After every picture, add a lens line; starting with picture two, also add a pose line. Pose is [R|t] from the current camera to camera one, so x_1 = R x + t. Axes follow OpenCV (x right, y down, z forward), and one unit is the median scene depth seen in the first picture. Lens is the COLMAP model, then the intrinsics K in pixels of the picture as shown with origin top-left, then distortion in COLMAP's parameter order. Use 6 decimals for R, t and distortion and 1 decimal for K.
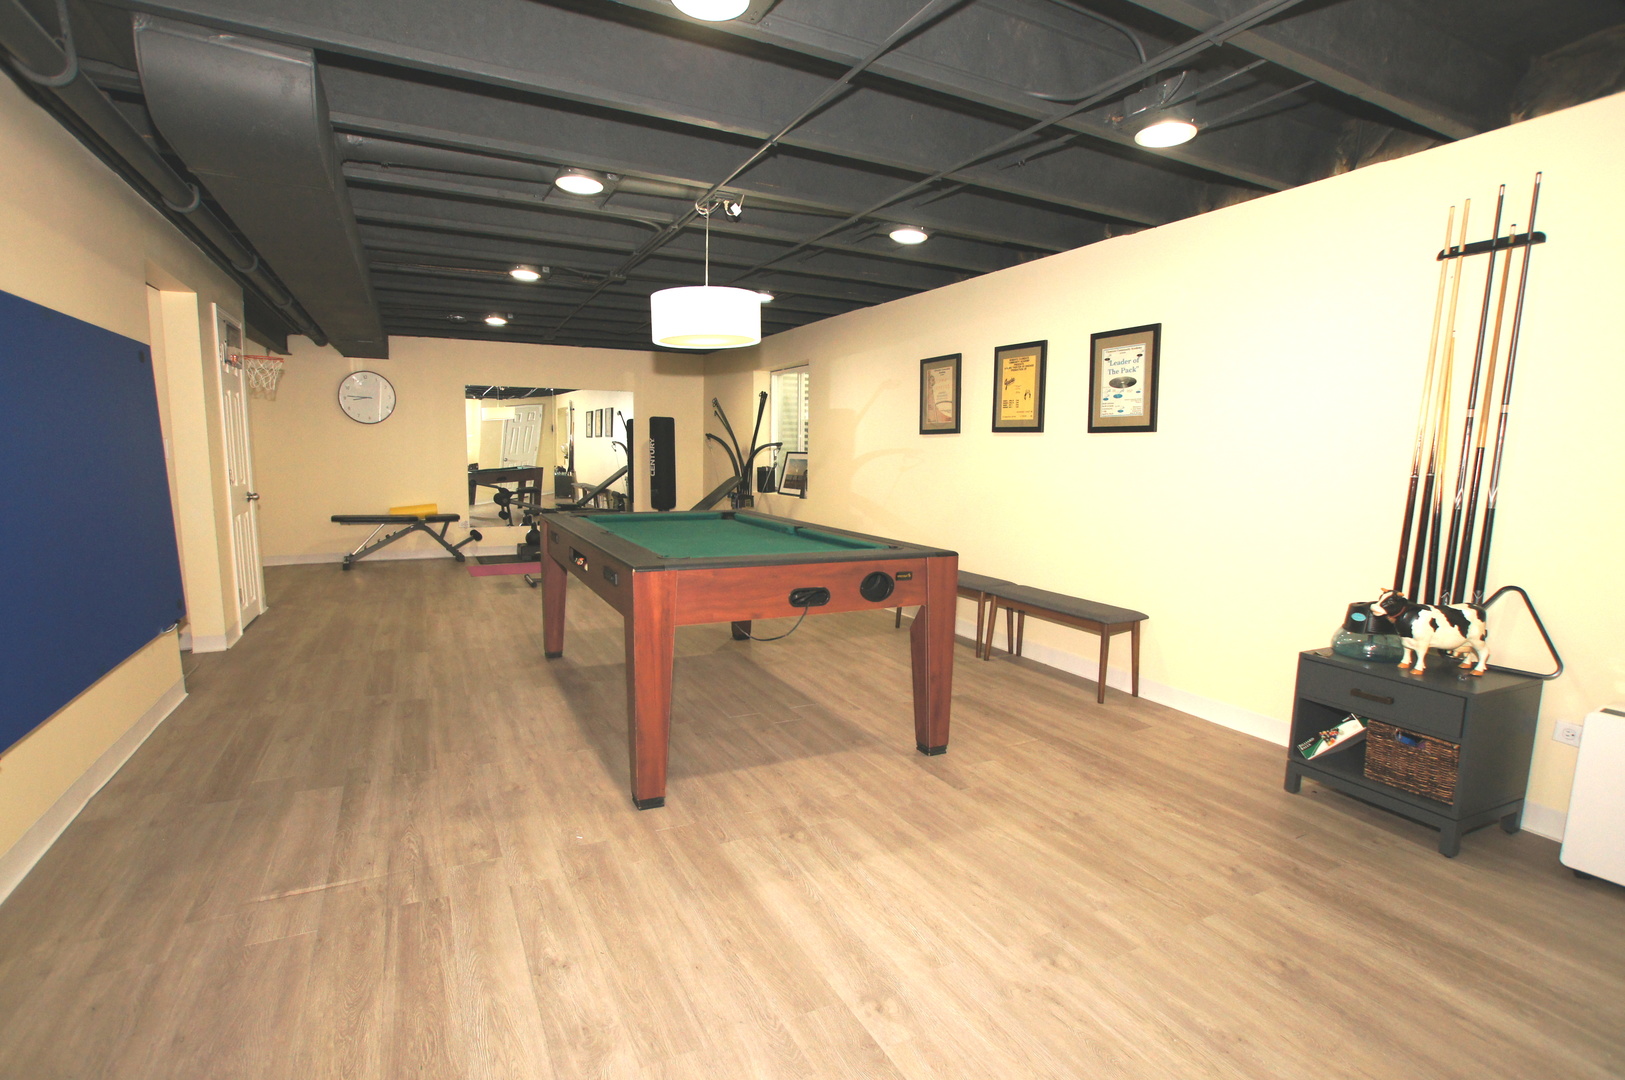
lens RADIAL K [[774.9, 0, 801.8], [0, 774.9, 559.7], [0, 0, 1]] dist [-0.075602, 0.032310]
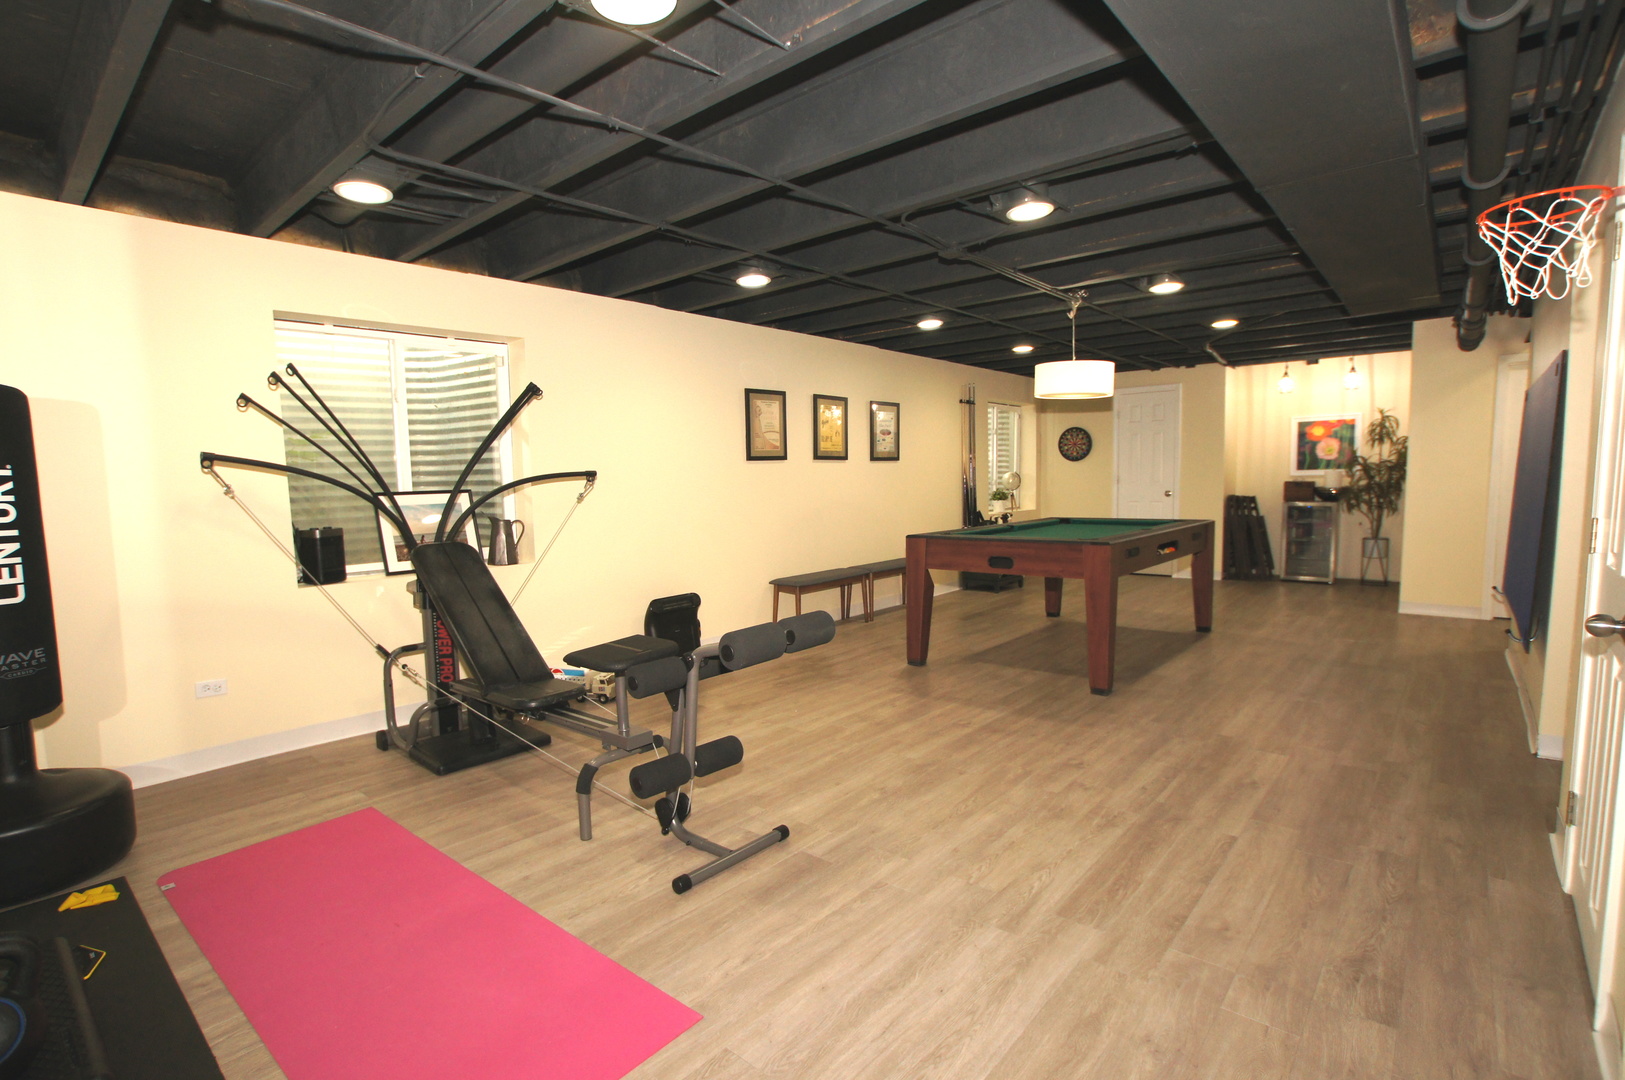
lens RADIAL K [[774.9, 0, 801.8], [0, 774.9, 559.7], [0, 0, 1]] dist [-0.075602, 0.032310]
pose [[-0.378577, -0.102132, 0.919918, -0.979450], [0.150735, 0.973821, 0.170149, -0.233793], [-0.913213, 0.203079, -0.353271, 1.562213]]
